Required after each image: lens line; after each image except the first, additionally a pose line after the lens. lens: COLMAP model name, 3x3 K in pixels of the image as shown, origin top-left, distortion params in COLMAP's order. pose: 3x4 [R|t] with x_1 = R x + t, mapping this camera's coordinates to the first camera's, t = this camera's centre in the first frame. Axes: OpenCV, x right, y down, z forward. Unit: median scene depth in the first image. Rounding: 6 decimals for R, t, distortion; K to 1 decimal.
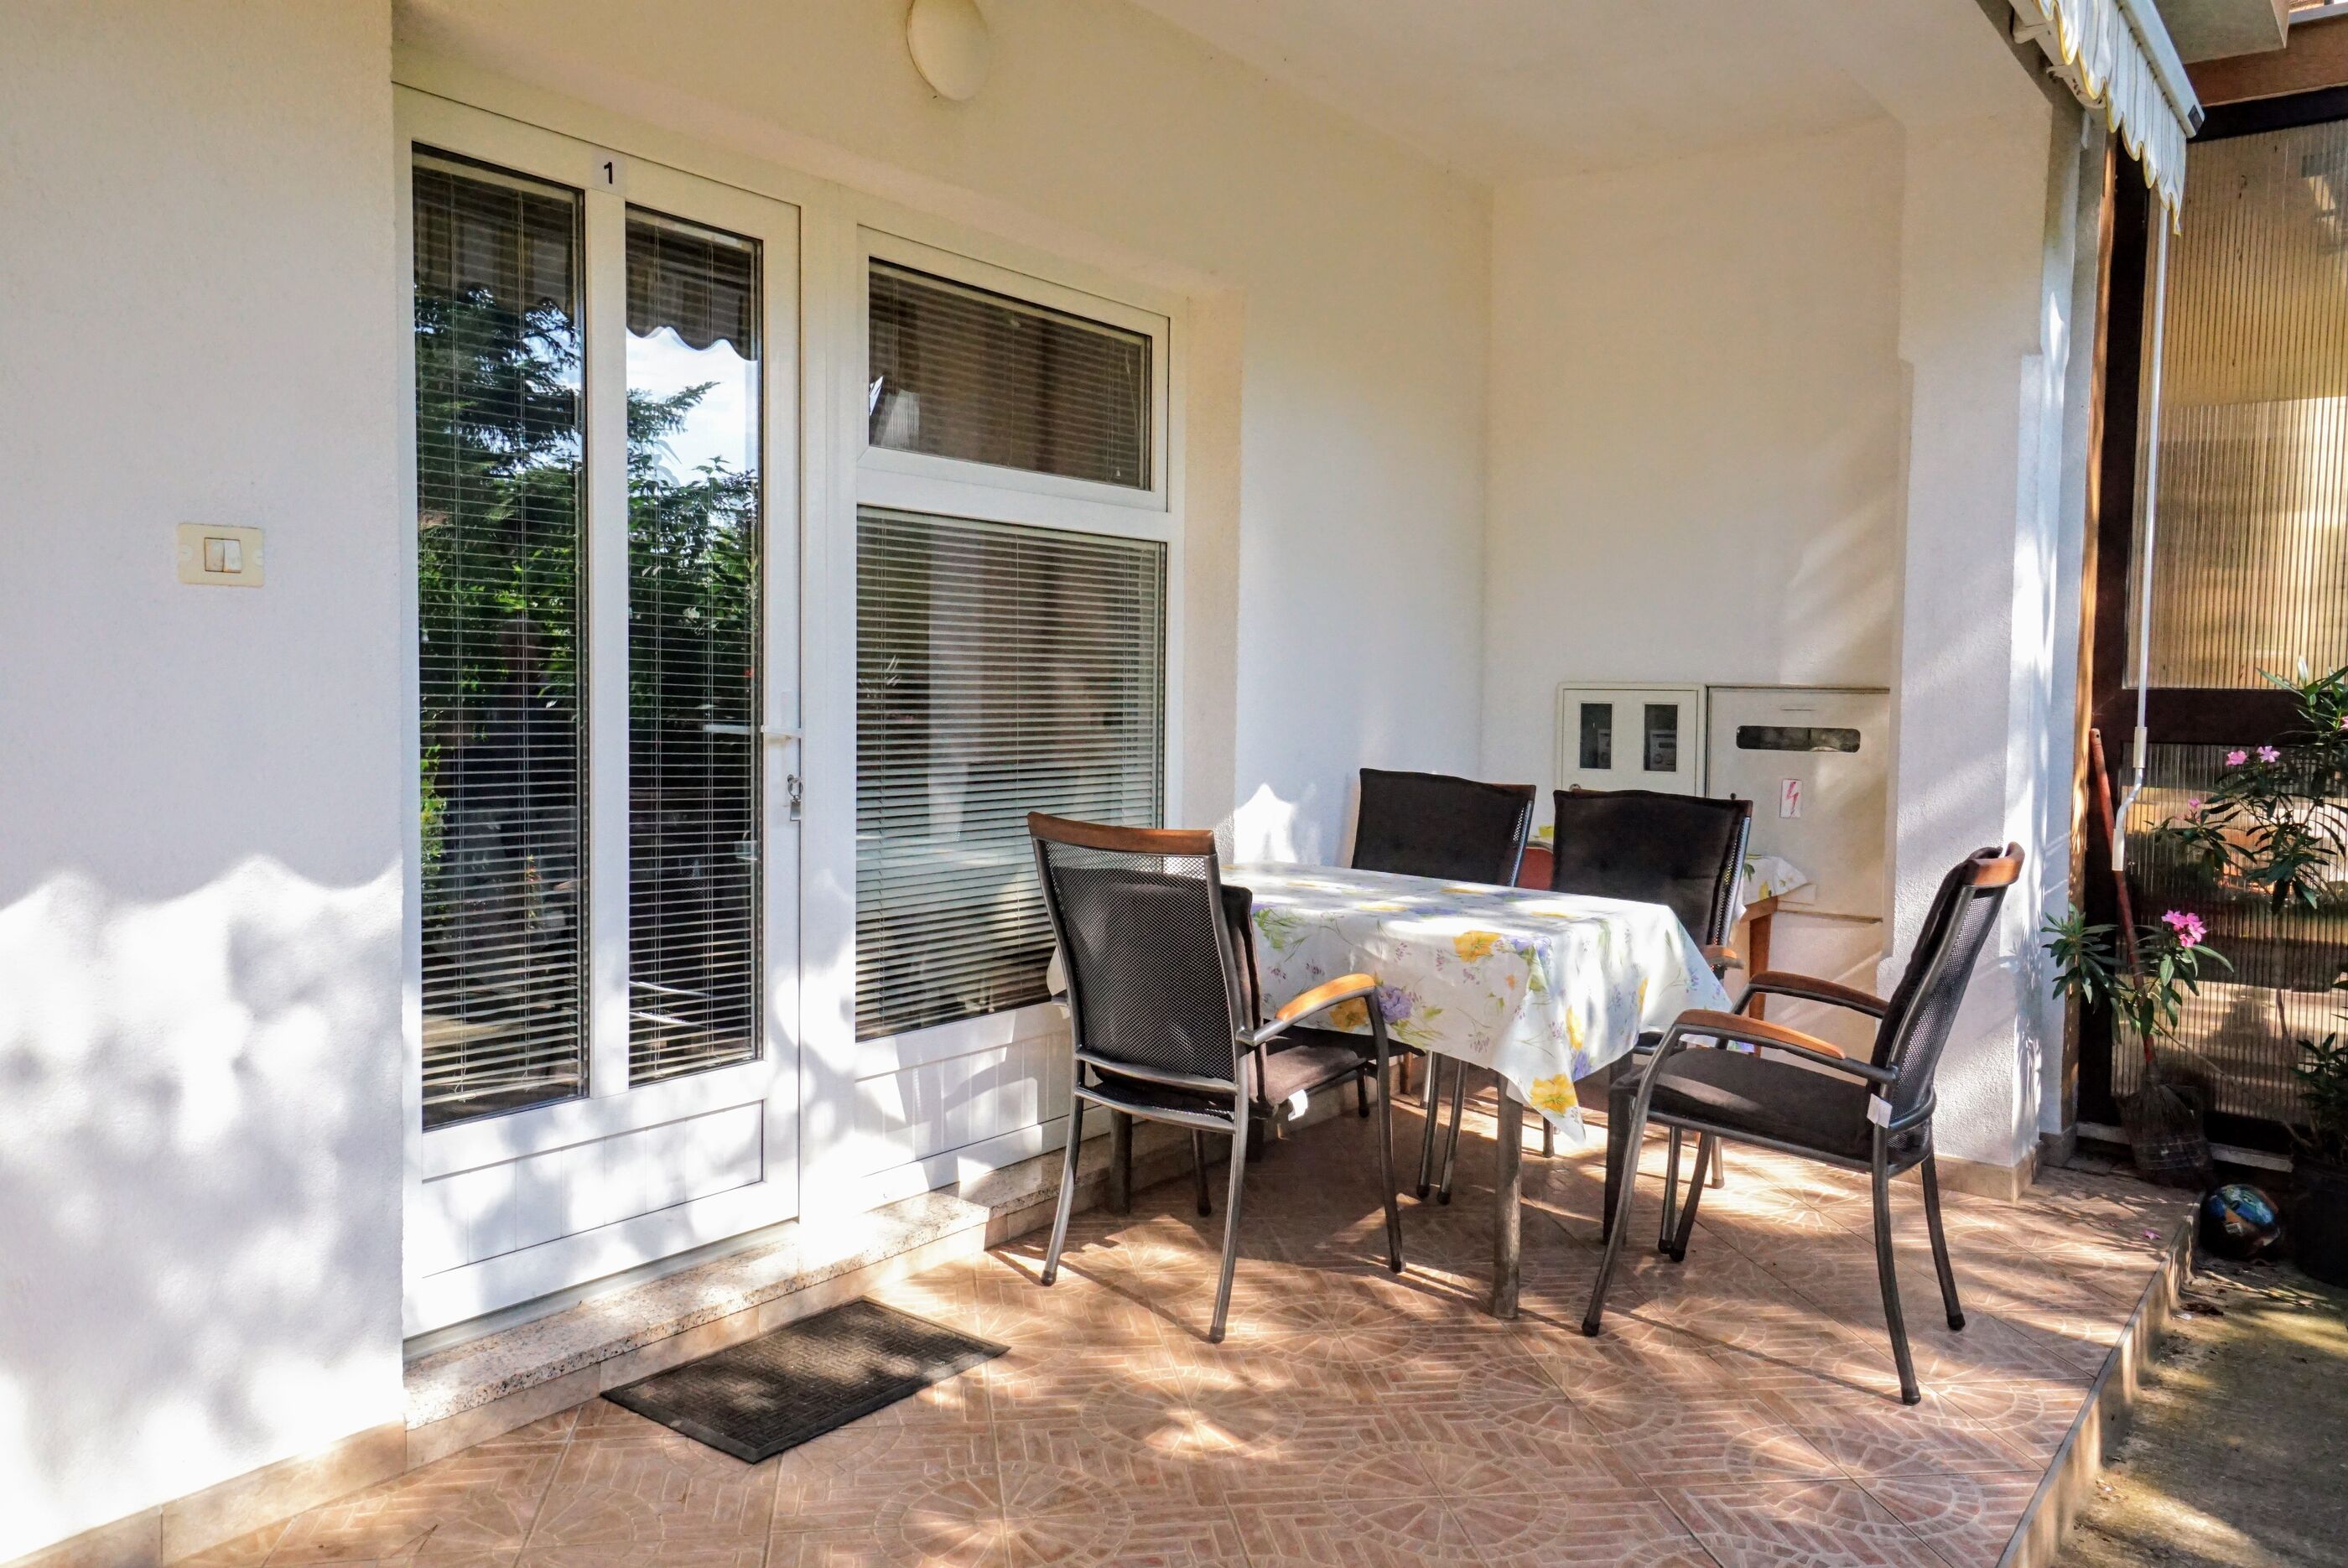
lens RADIAL K [[1736.6, 0, 1172.8], [0, 1736.6, 771.9], [0, 0, 1]] dist [0.029052, 0.002378]
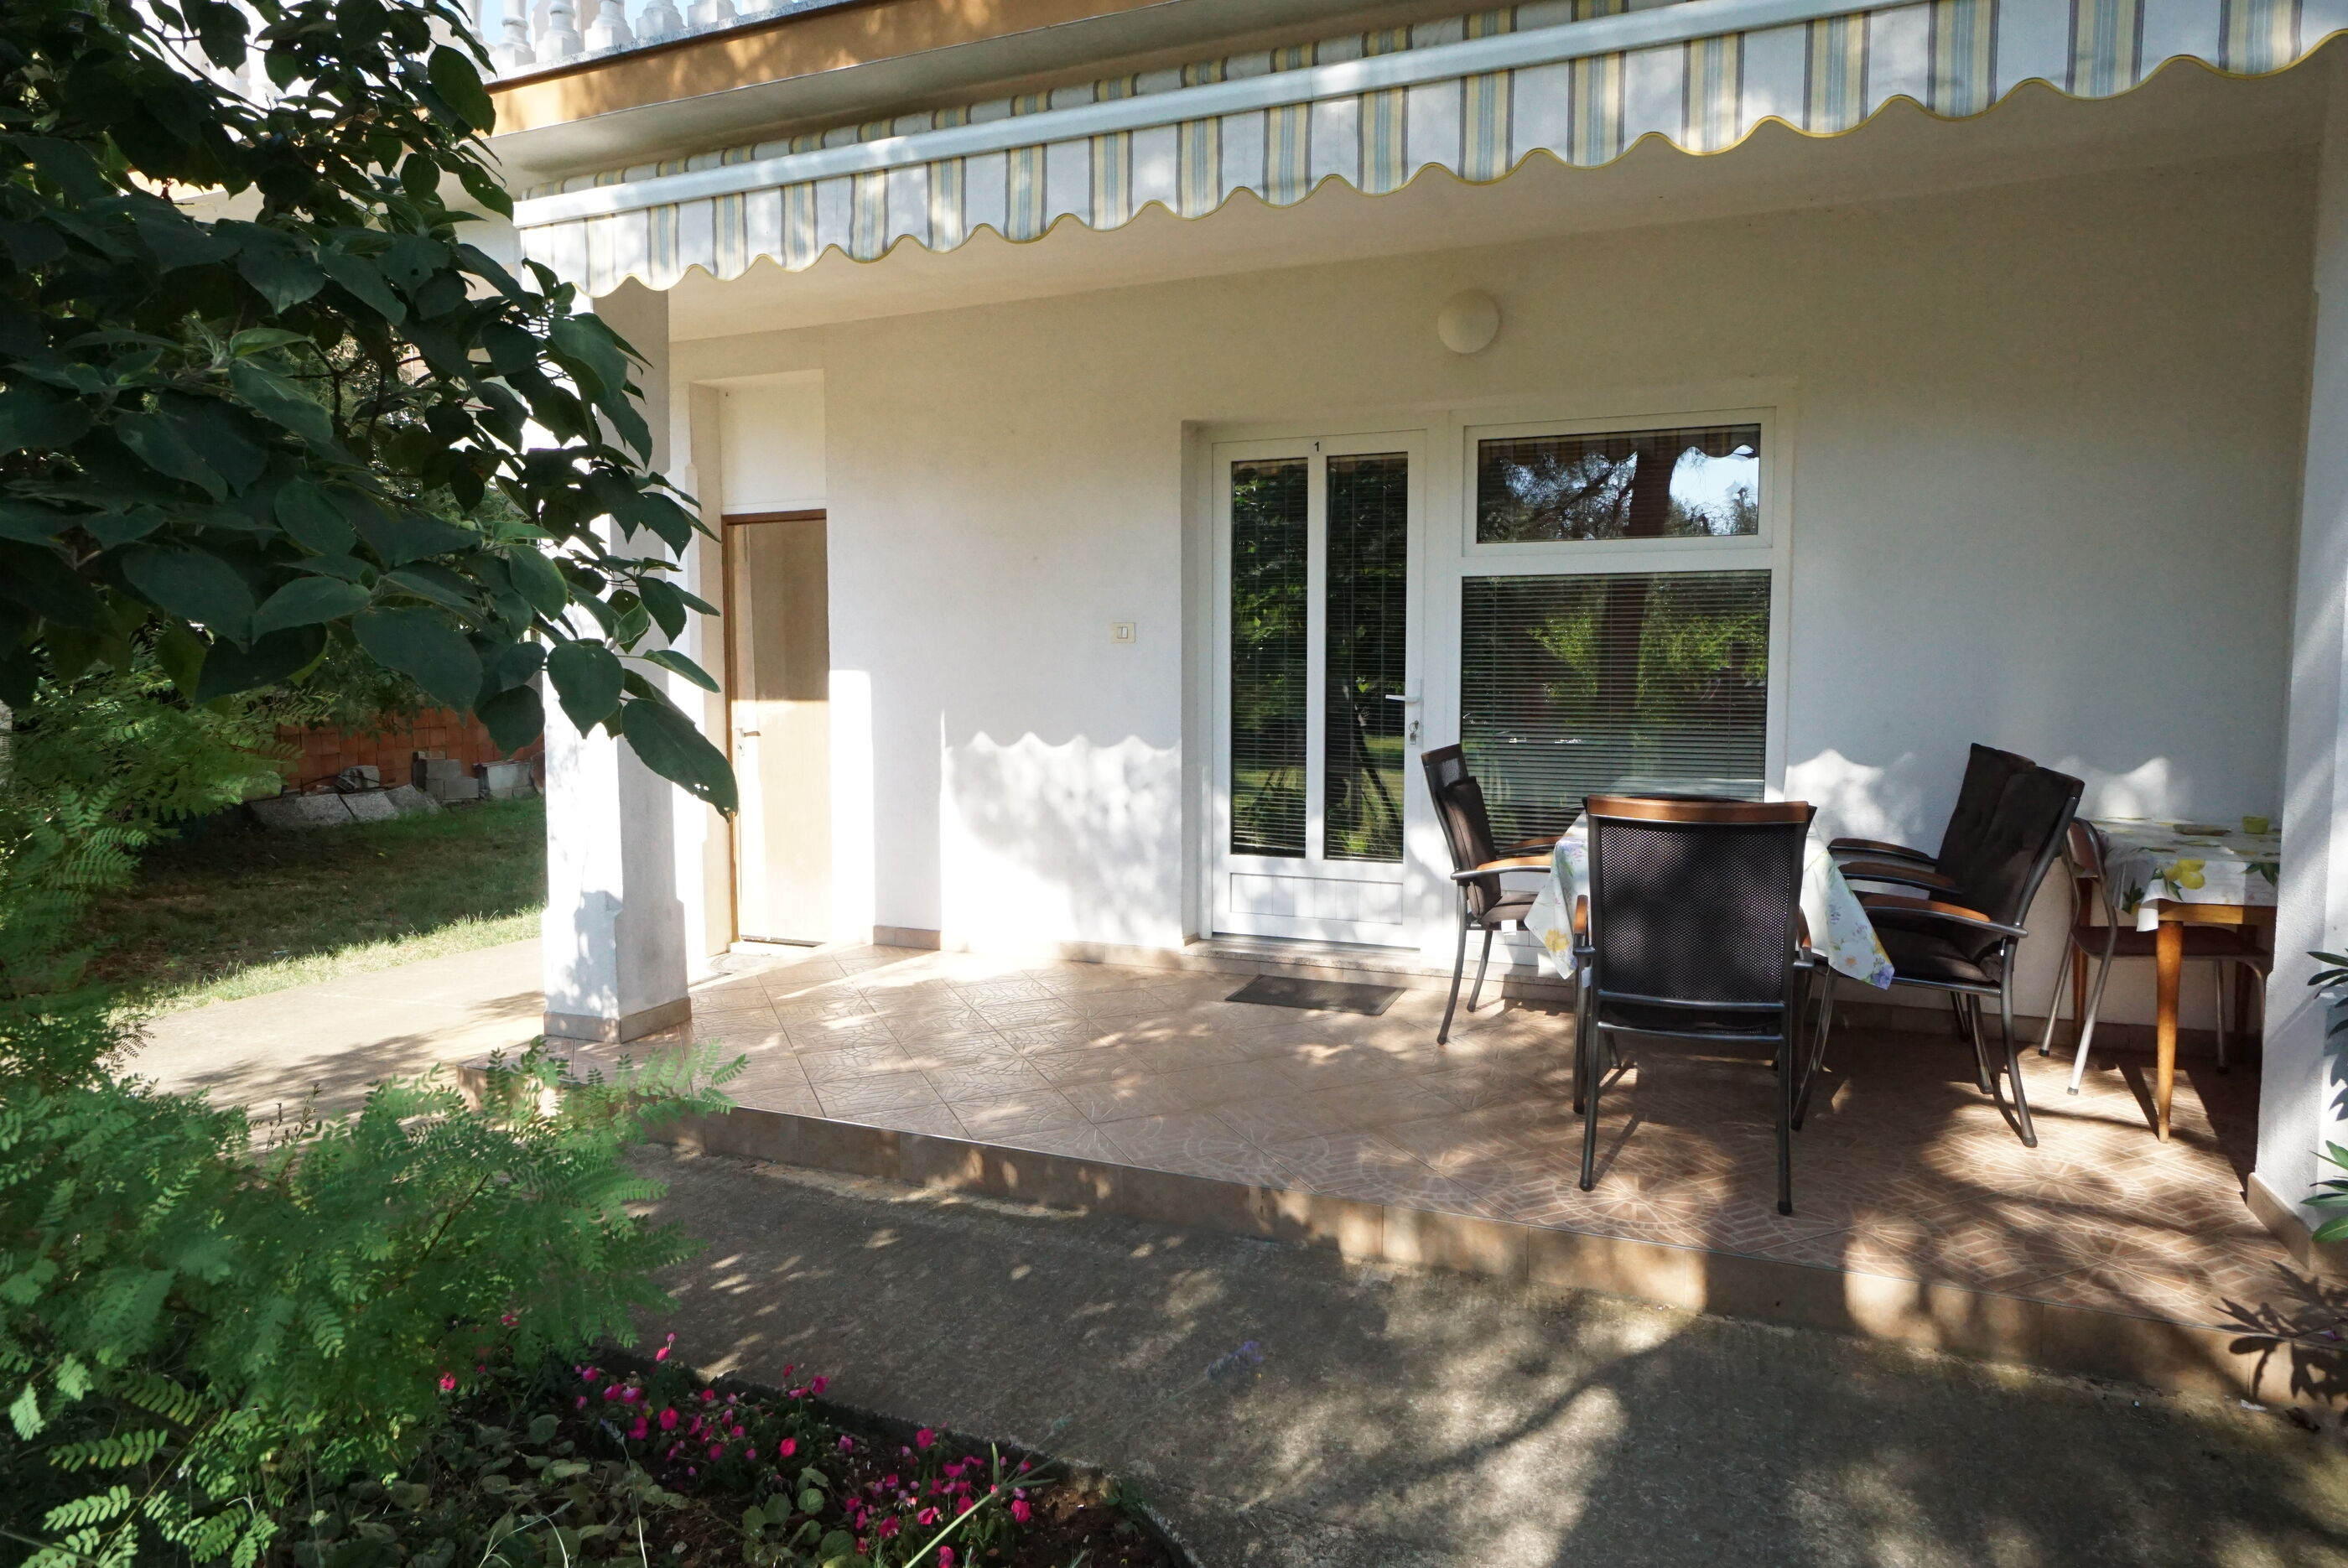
lens RADIAL K [[1306.1, 0, 1172.8], [0, 1306.1, 786.2], [0, 0, 1]] dist [0.000994, 0.000252]
pose [[0.263077, 0.075470, -0.961818, 1.334523], [-0.044015, 0.996836, 0.066179, -0.013022], [0.963770, 0.024924, 0.265567, 0.411838]]
